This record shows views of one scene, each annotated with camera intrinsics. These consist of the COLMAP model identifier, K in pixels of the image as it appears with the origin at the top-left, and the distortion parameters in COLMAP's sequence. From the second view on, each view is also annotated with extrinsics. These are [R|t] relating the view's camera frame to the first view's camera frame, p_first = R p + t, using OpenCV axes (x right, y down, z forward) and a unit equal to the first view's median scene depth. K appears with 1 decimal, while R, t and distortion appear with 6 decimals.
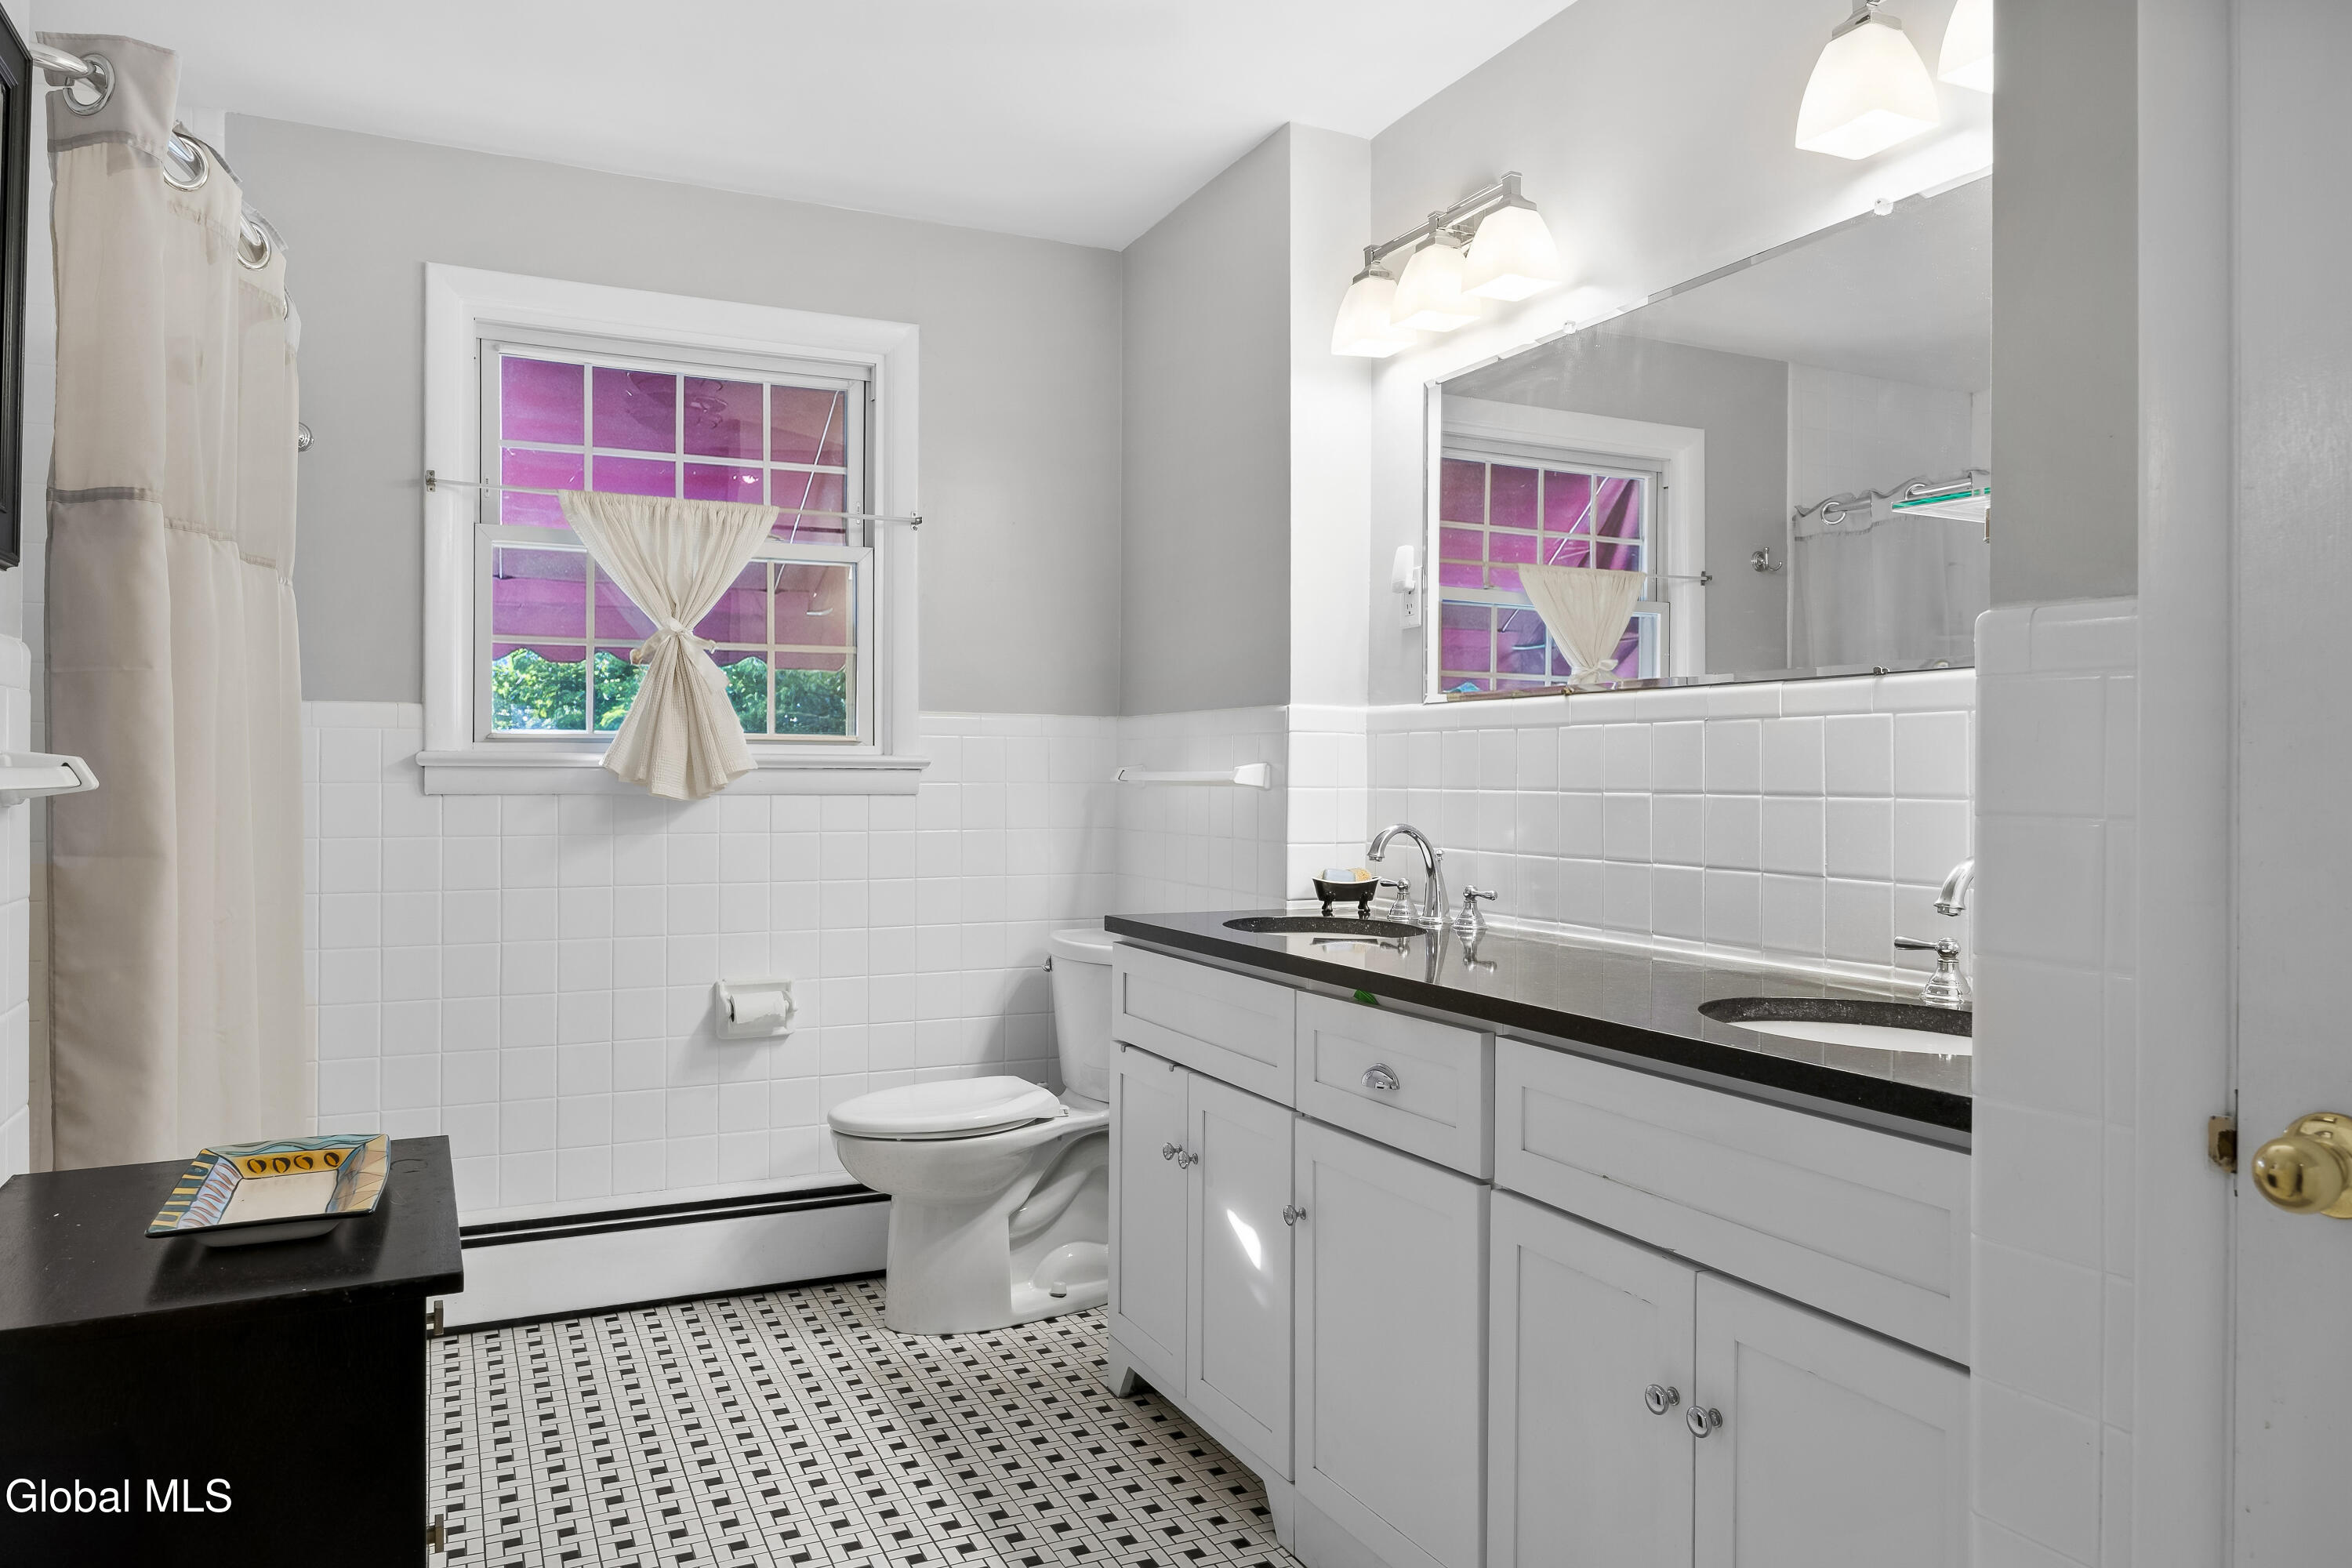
lens RADIAL K [[1525.4, 0, 1176.7], [0, 1525.4, 808.3], [0, 0, 1]] dist [-0.010559, -0.000054]
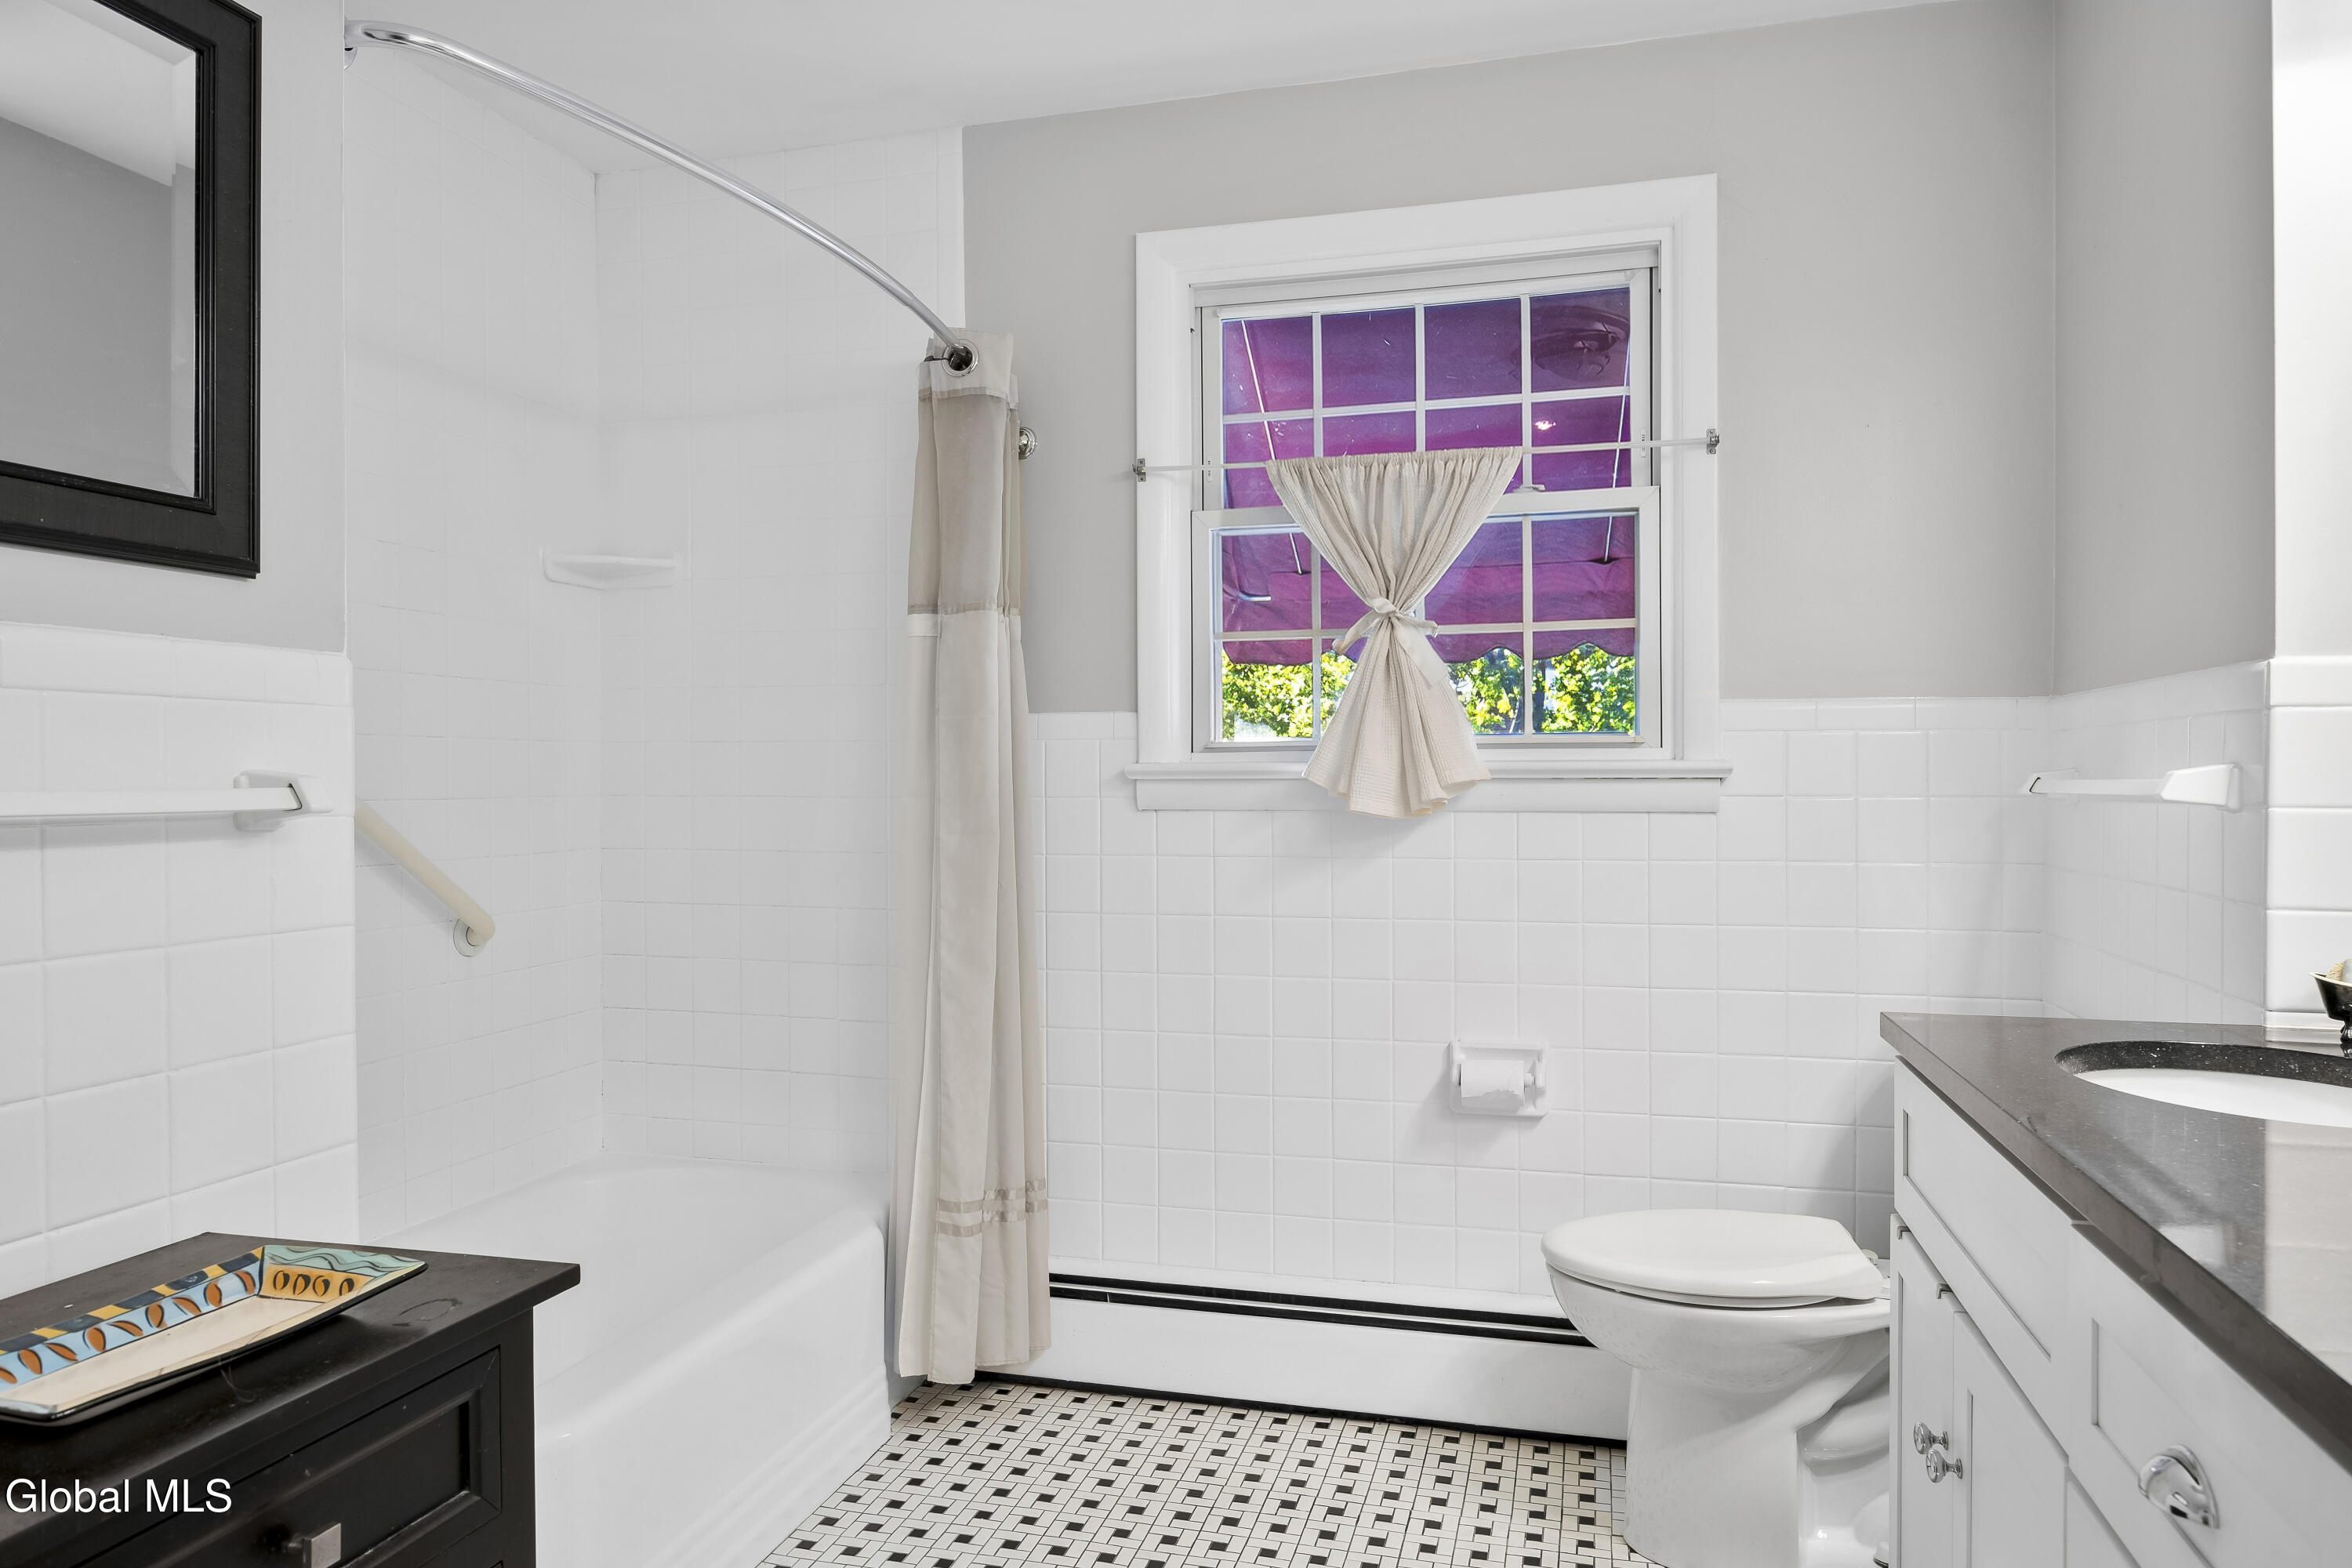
lens RADIAL K [[1525.4, 0, 1176.7], [0, 1525.4, 808.3], [0, 0, 1]] dist [-0.010559, -0.000054]
pose [[0.756946, 0.005962, -0.653451, 0.123506], [-0.008621, 0.999962, -0.000863, -0.009017], [0.653421, 0.006287, 0.756969, 0.297920]]
